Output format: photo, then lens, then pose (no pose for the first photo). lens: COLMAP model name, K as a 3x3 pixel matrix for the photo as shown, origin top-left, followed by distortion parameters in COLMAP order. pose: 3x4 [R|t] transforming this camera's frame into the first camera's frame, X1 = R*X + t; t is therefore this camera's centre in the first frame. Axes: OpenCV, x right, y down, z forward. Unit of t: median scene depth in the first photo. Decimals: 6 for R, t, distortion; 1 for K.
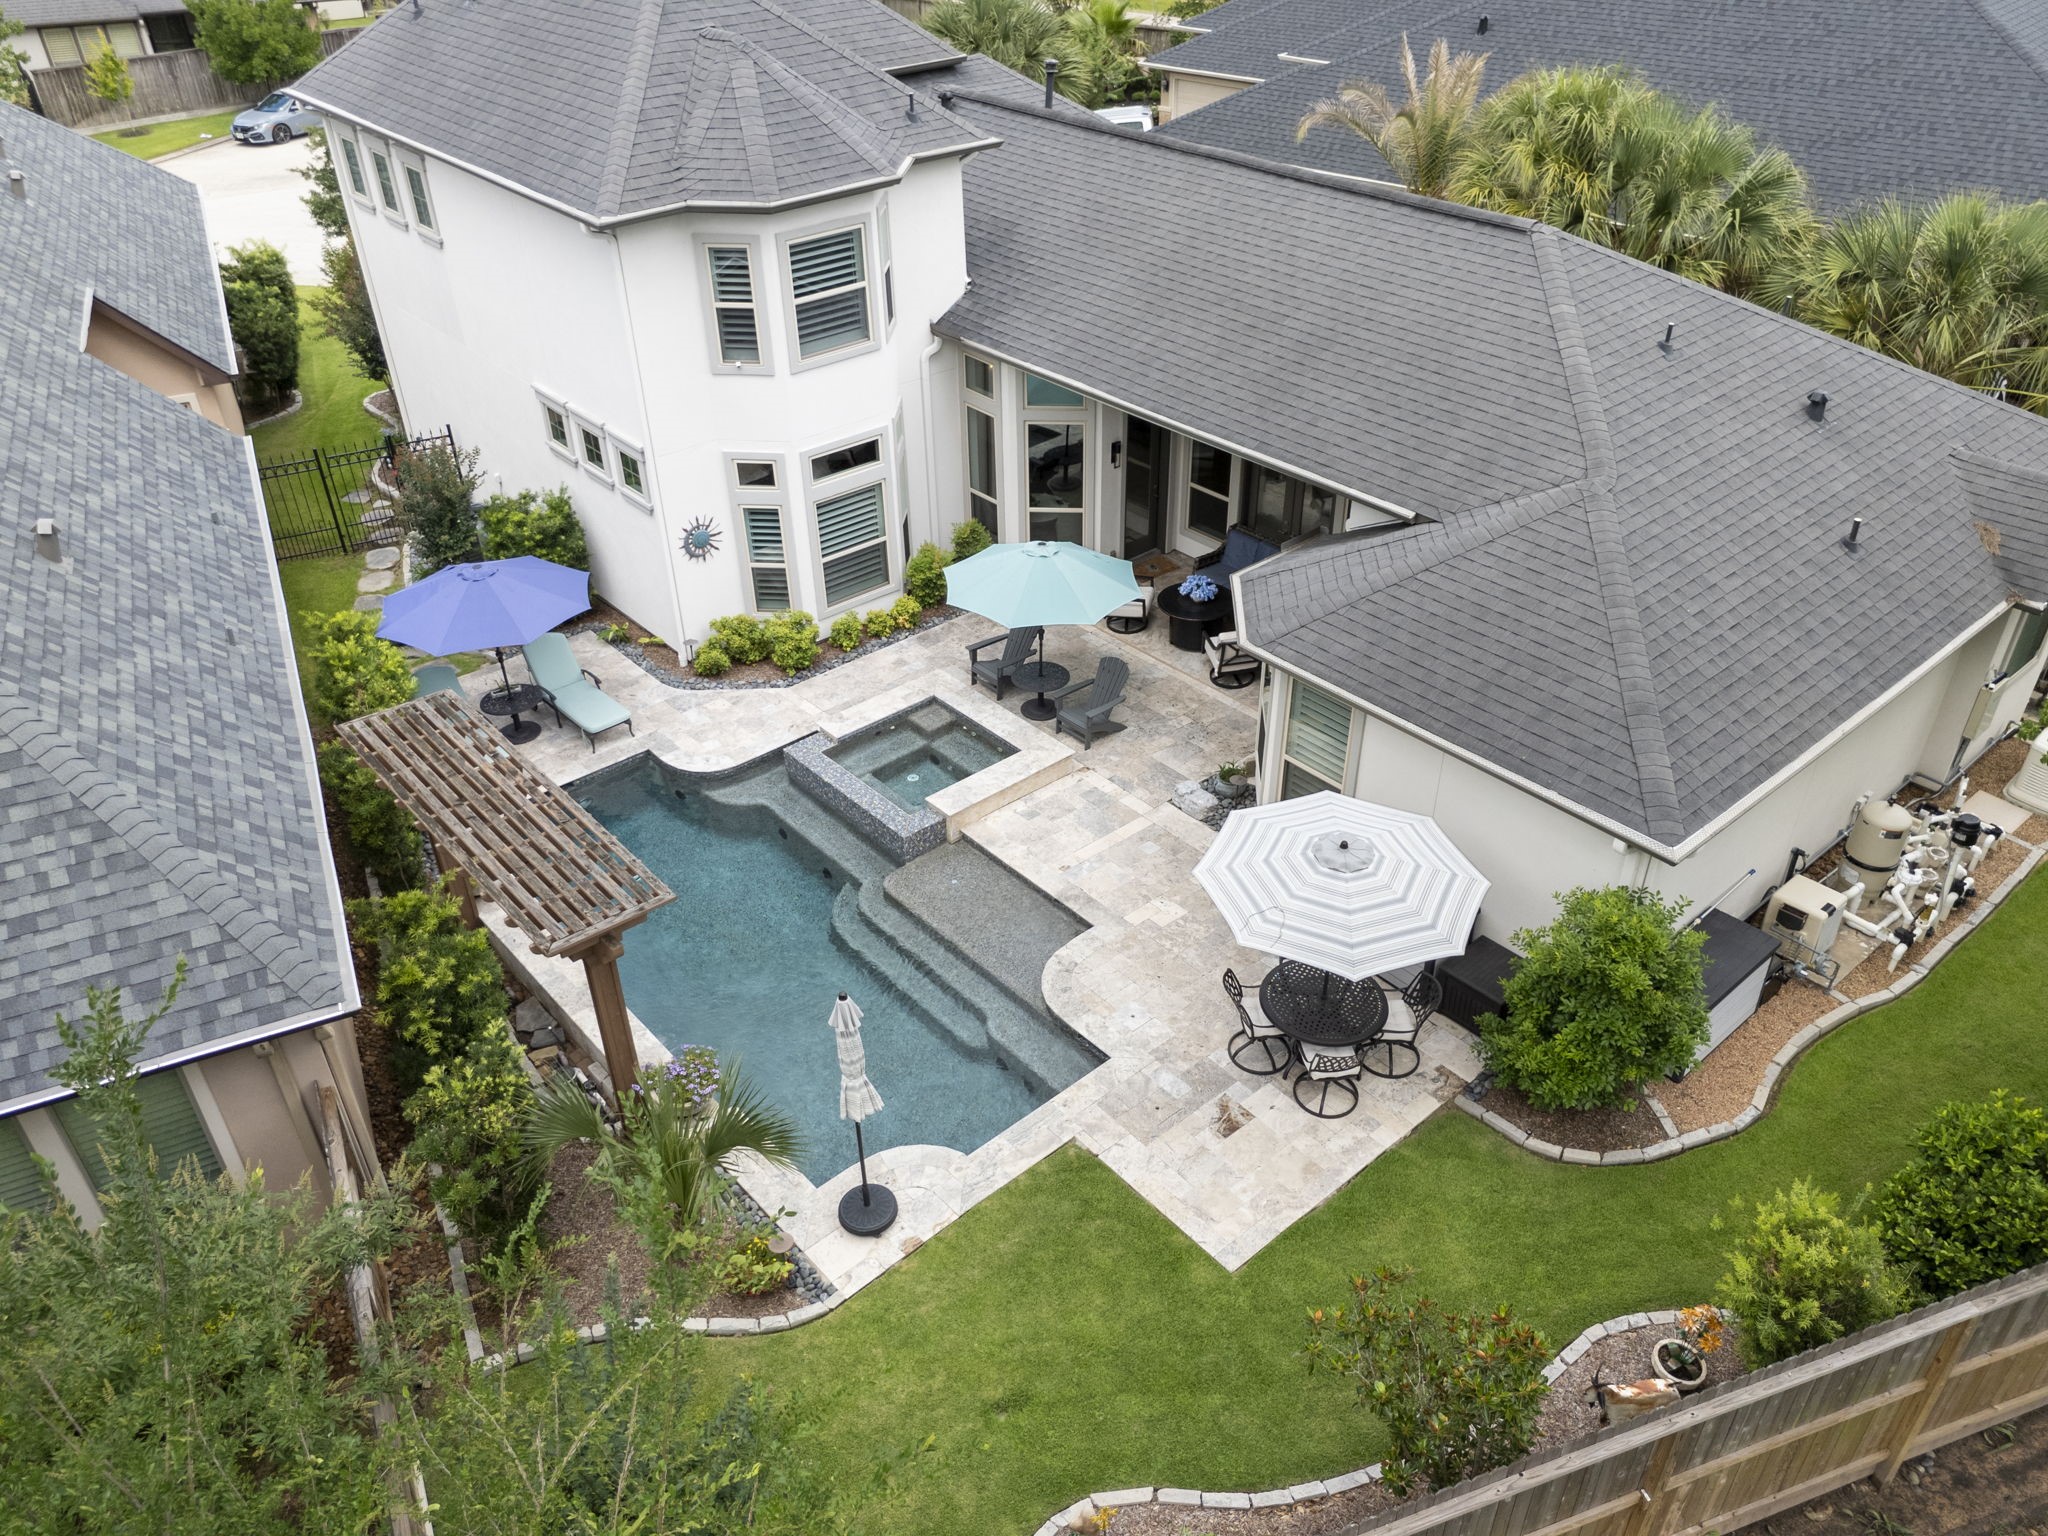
lens RADIAL K [[1542.9, 0, 1024.0], [0, 1542.9, 768.0], [0, 0, 1]] dist [-0.000408, -0.000053]
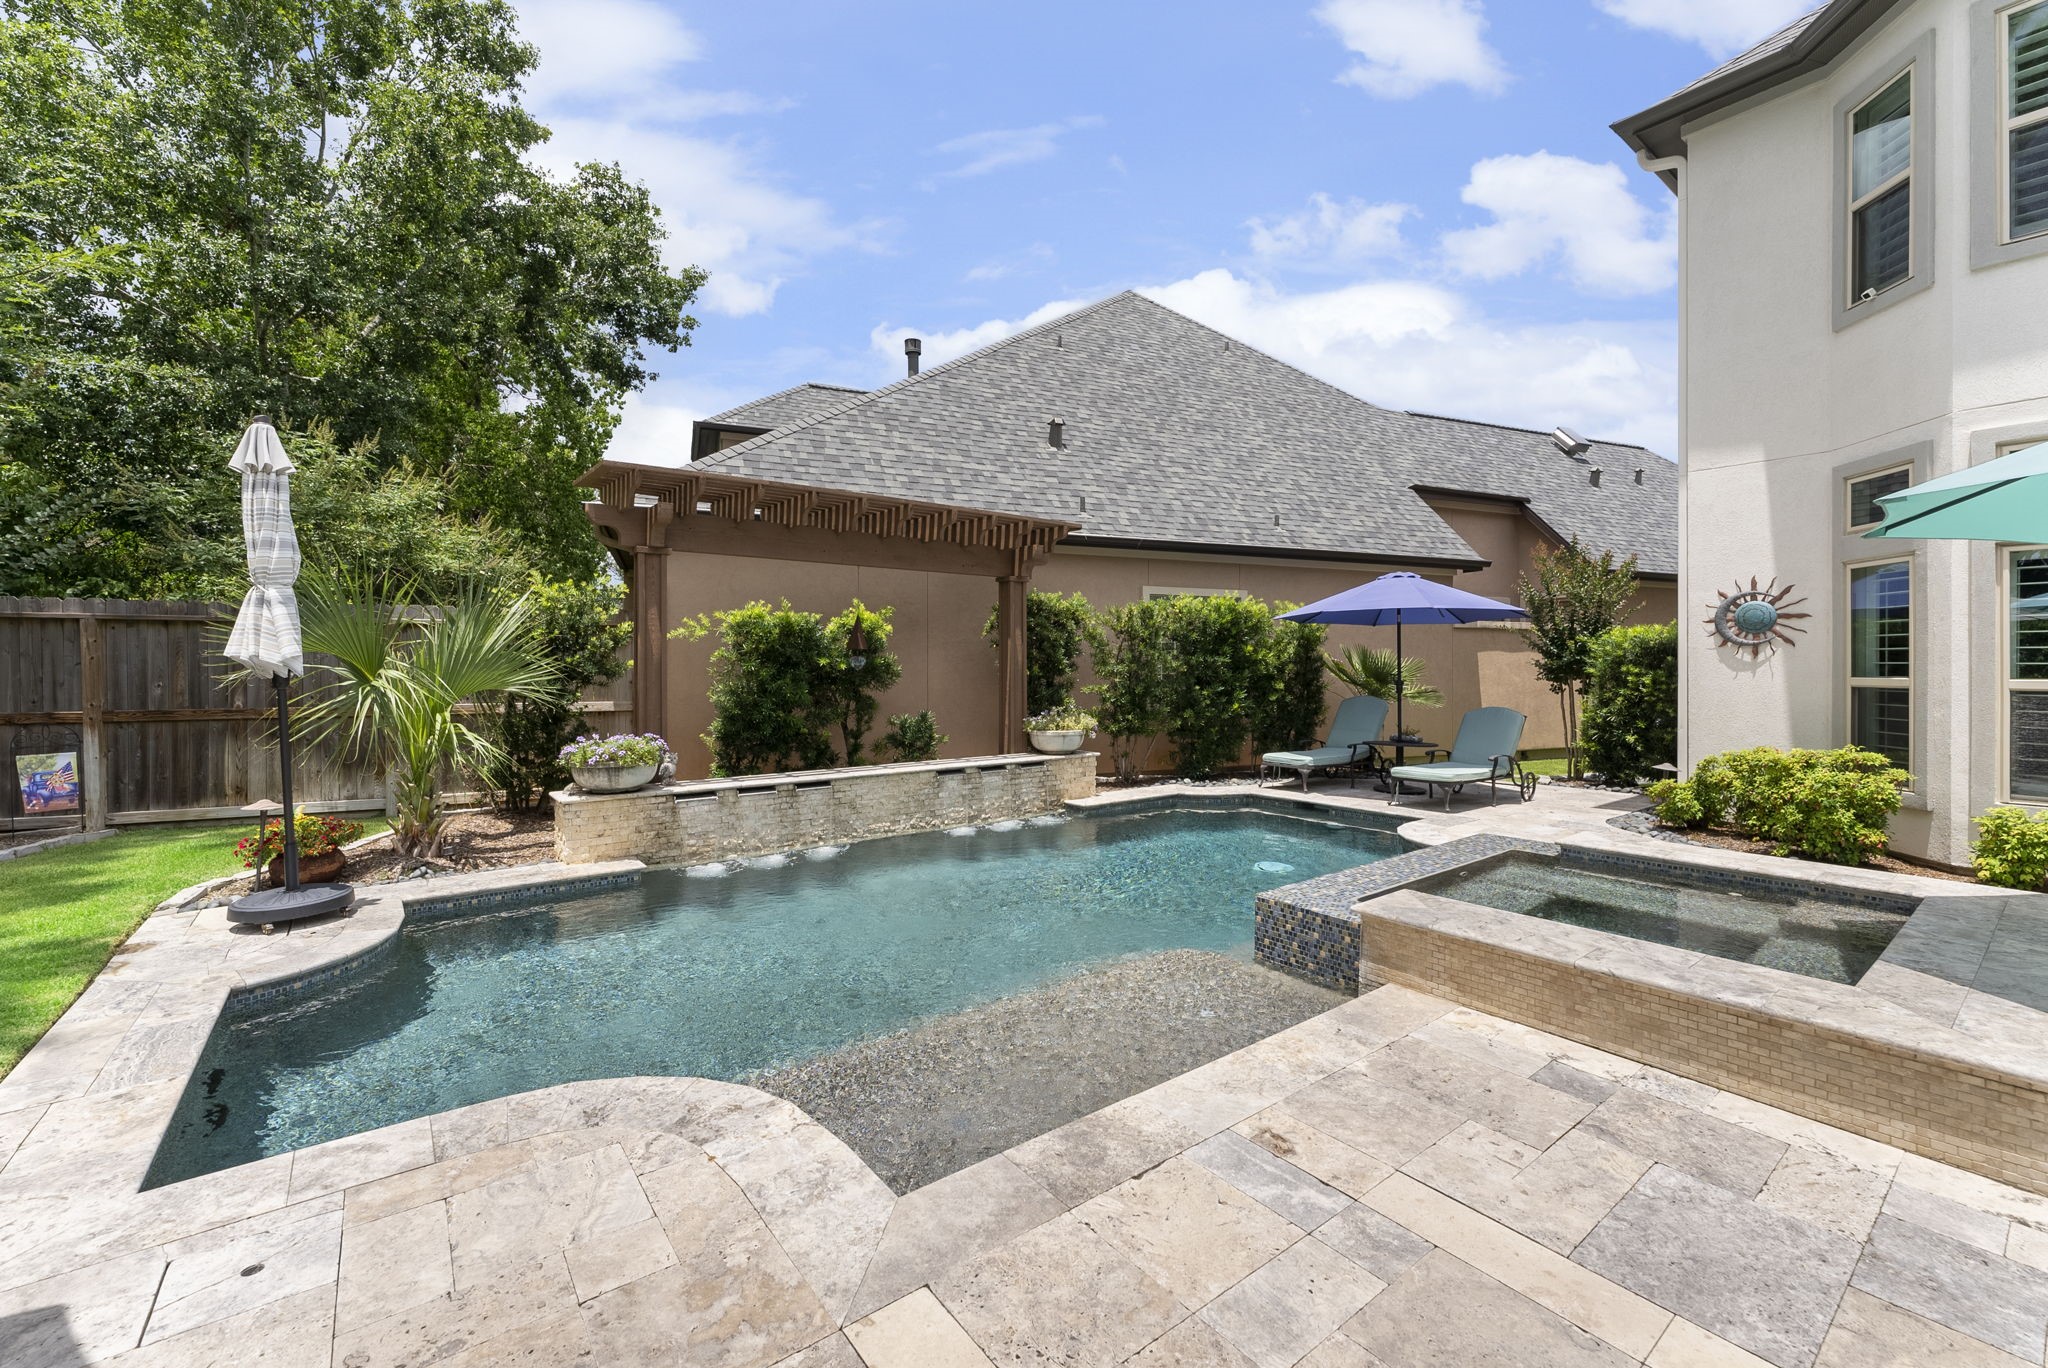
lens RADIAL K [[838.4, 0, 1032.7], [0, 838.4, 663.4], [0, 0, 1]] dist [0.002832, 0.000238]
pose [[-0.055459, 0.010965, -0.998401, 0.140686], [-0.561239, 0.826674, 0.040254, 0.014504], [0.825793, 0.562574, -0.039693, 0.791078]]
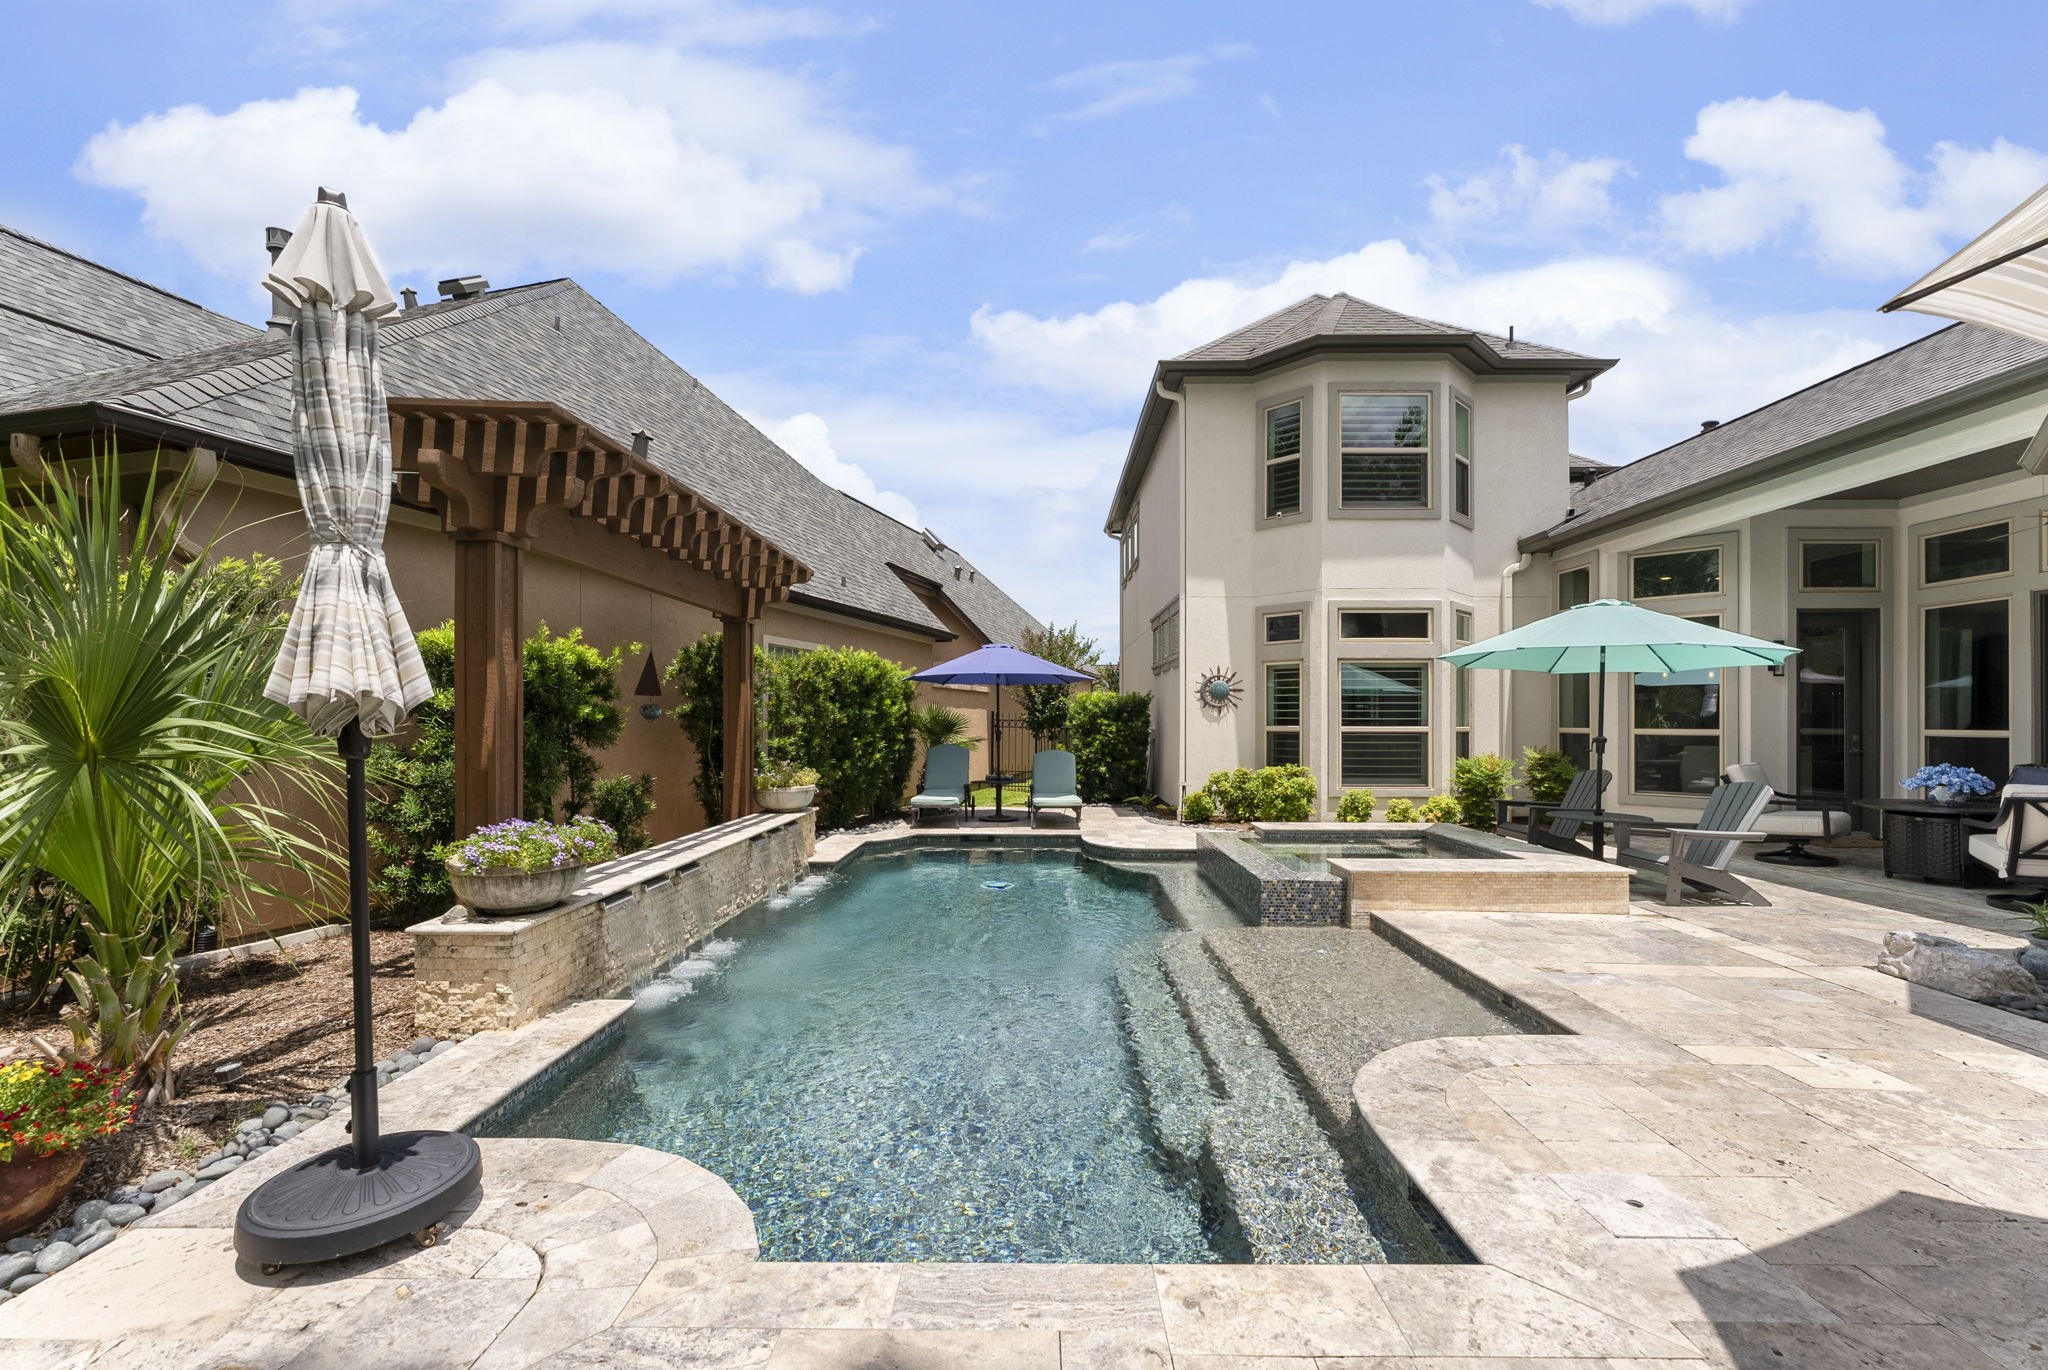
lens RADIAL K [[843.4, 0, 1026.1], [0, 843.4, 720.5], [0, 0, 1]] dist [0.000326, -0.000290]
pose [[0.743917, 0.017637, -0.668039, 0.068128], [-0.387537, 0.825782, -0.409754, 0.146437], [0.544428, 0.563713, 0.621148, 0.599410]]
